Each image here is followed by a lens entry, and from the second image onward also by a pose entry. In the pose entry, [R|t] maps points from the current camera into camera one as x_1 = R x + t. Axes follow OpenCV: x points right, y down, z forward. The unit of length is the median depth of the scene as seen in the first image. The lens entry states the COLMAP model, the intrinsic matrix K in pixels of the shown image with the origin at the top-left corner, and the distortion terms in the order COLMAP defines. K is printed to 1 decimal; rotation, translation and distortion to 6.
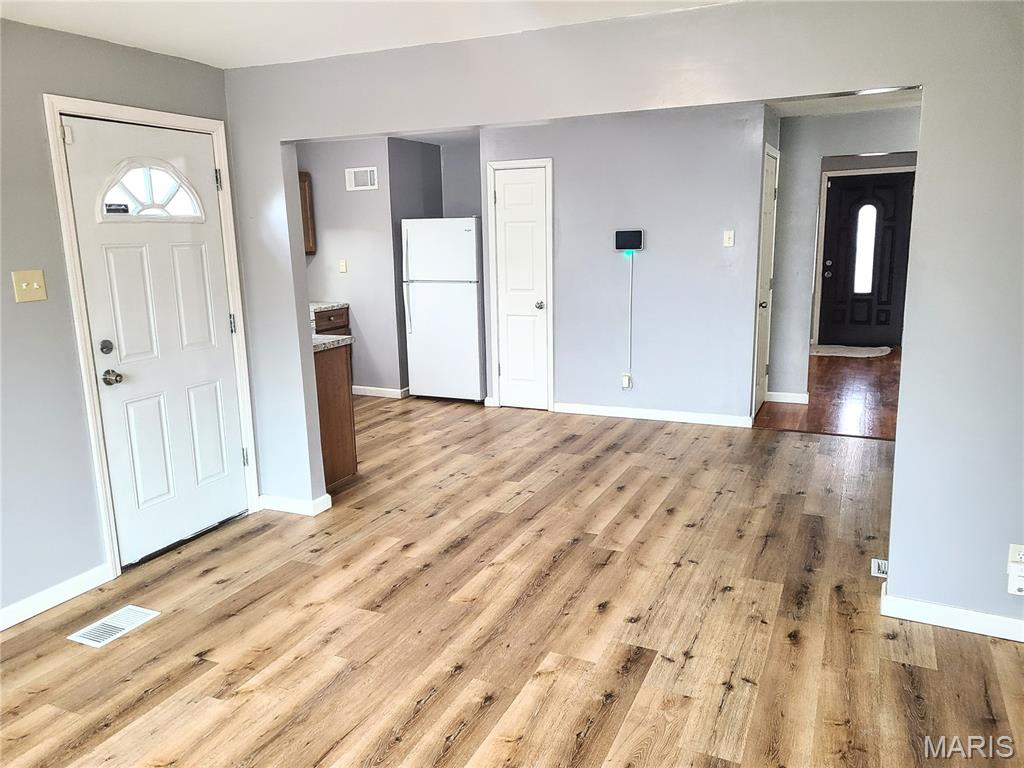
lens RADIAL K [[767.2, 0, 510.6], [0, 767.2, 384.6], [0, 0, 1]] dist [0.050538, -0.021012]
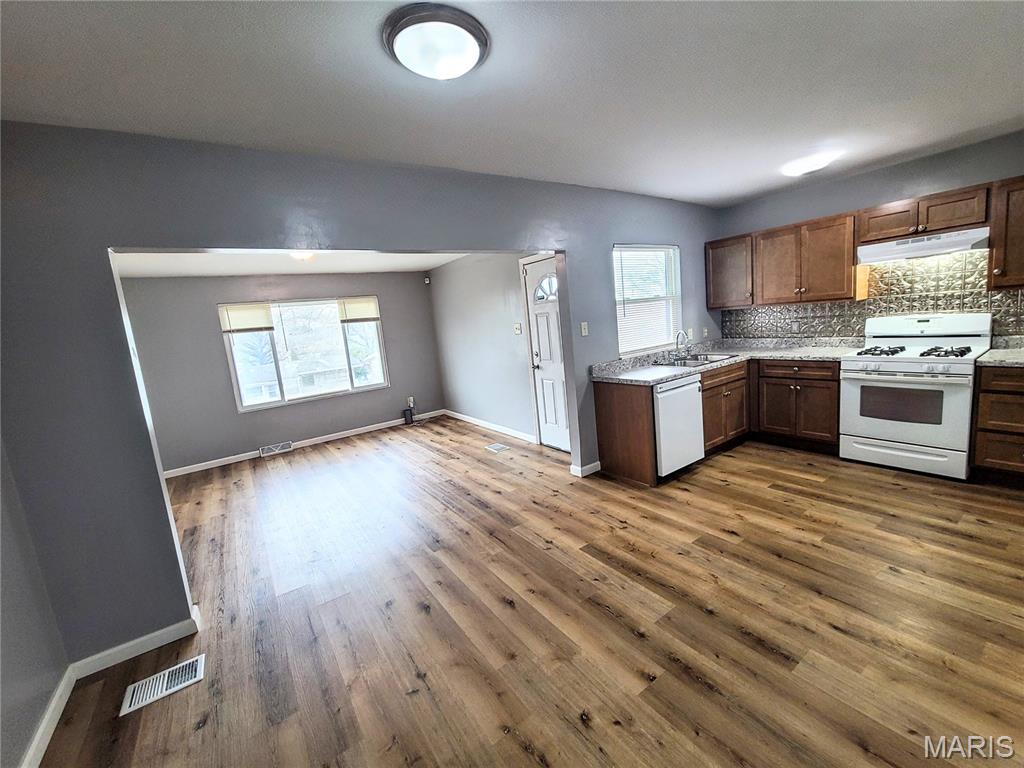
lens RADIAL K [[419.2, 0, 507.5], [0, 419.2, 378.1], [0, 0, 1]] dist [-0.004233, -0.000145]
pose [[-0.513958, 0.193652, -0.835671, 0.481906], [-0.060372, 0.963604, 0.260429, -0.231752], [0.855688, 0.184300, -0.483561, 1.149934]]
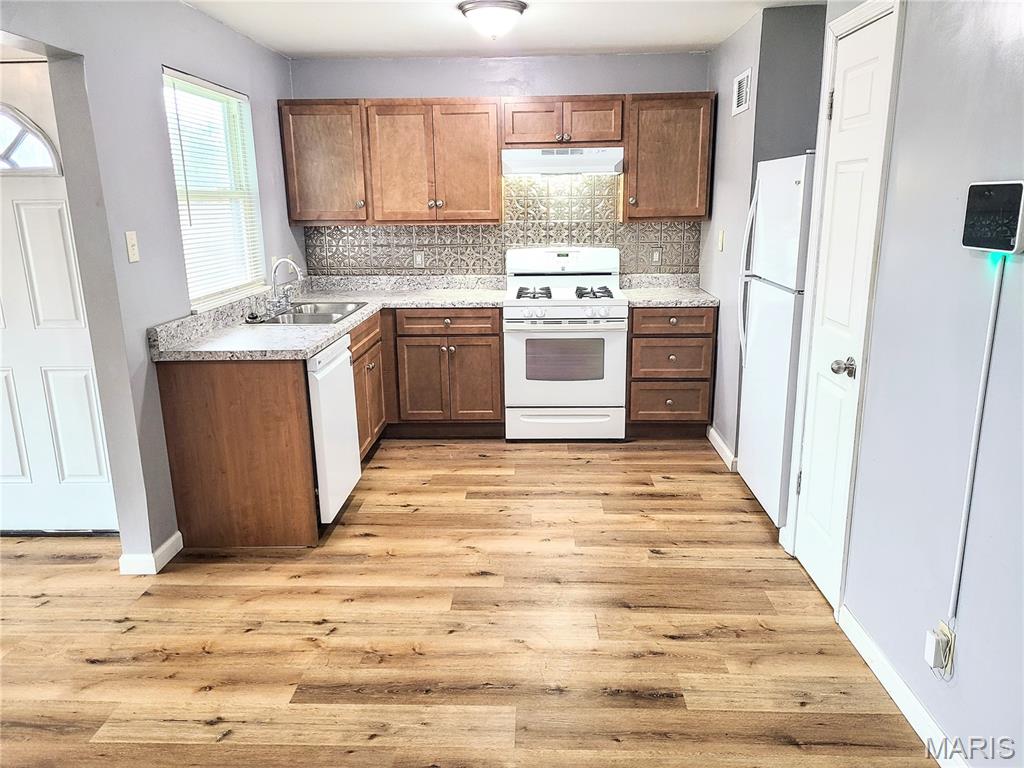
lens RADIAL K [[767.2, 0, 514.7], [0, 767.2, 384.3], [0, 0, 1]] dist [0.050538, -0.021012]
pose [[0.385116, 0.232811, -0.893020, 0.463949], [-0.177540, 0.968272, 0.175865, -0.184491], [0.905630, 0.090818, 0.414230, 0.908957]]
